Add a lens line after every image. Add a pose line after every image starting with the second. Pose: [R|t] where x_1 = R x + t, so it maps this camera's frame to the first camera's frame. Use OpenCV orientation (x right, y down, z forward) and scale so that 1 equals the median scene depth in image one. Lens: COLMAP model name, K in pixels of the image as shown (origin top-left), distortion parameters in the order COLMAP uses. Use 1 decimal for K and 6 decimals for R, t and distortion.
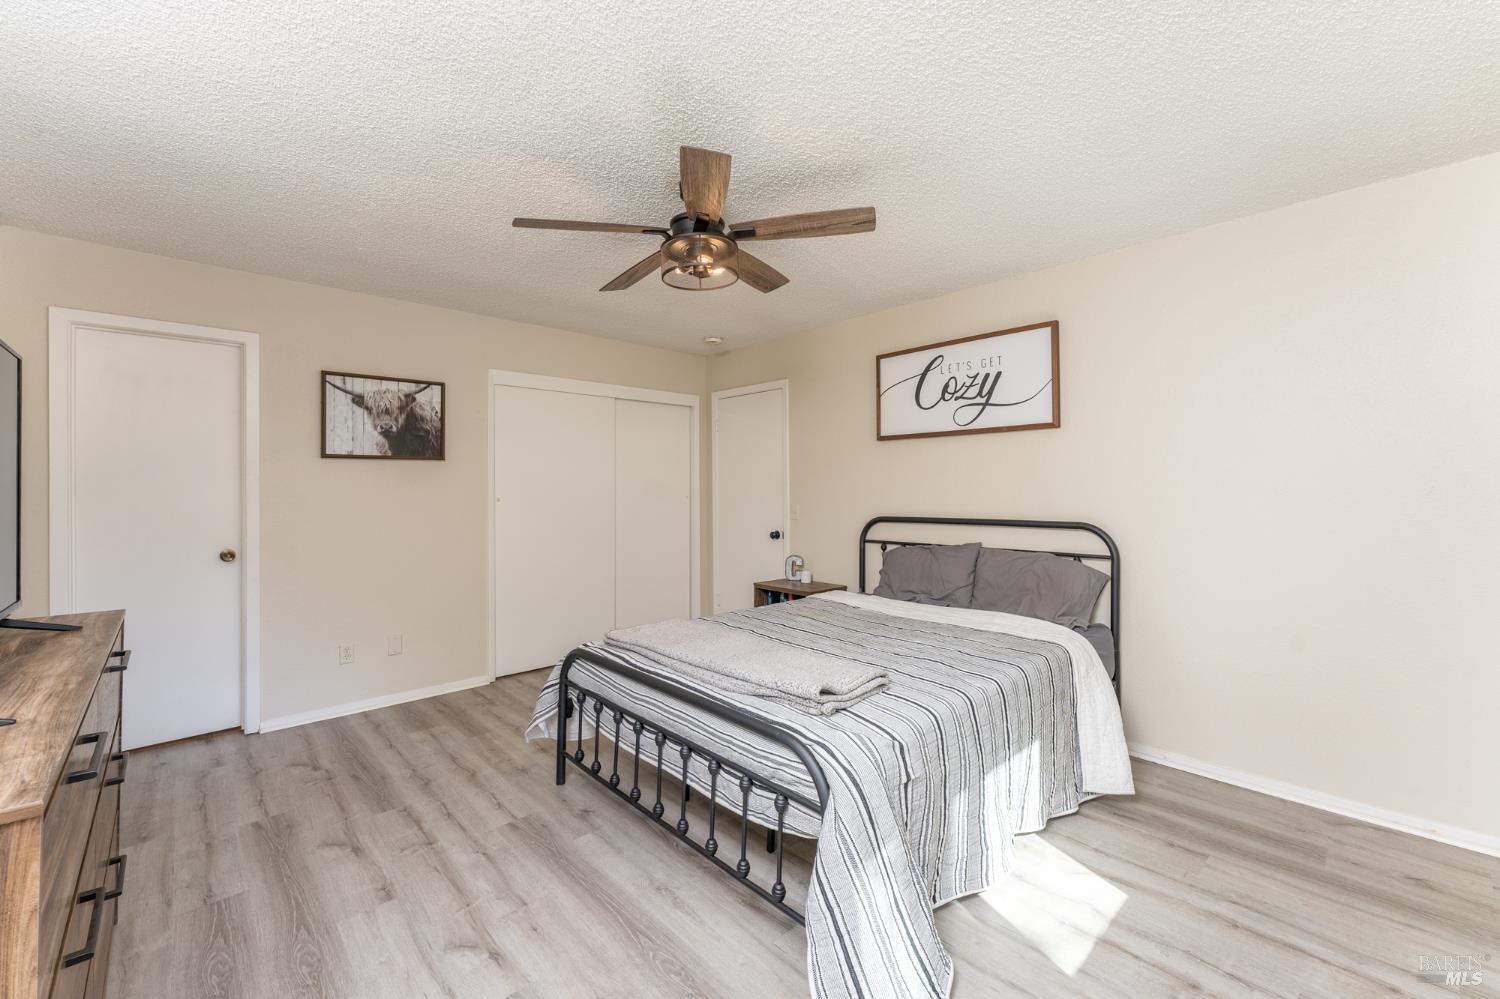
lens RADIAL K [[604.5, 0, 734.9], [0, 604.5, 471.9], [0, 0, 1]] dist [0.005743, -0.002014]
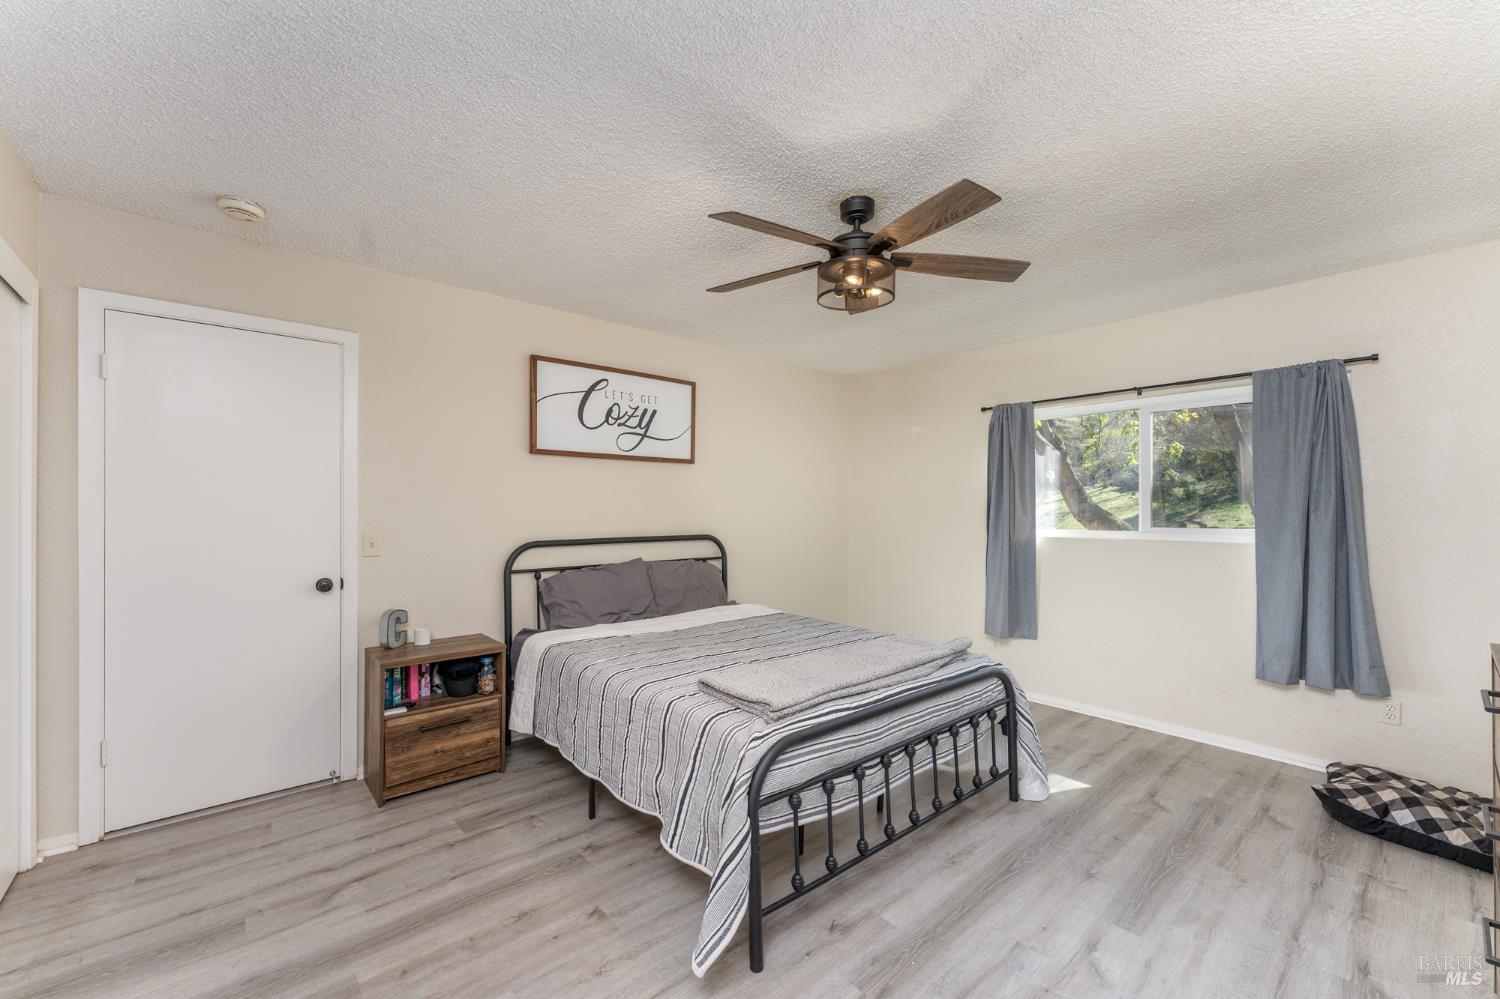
lens RADIAL K [[604.5, 0, 751.9], [0, 604.5, 506.1], [0, 0, 1]] dist [0.005743, -0.002014]
pose [[0.020469, 0.010357, 0.999737, -0.704339], [-0.030518, 0.999487, -0.009730, 0.025207], [-0.999325, -0.030311, 0.020774, 0.759964]]
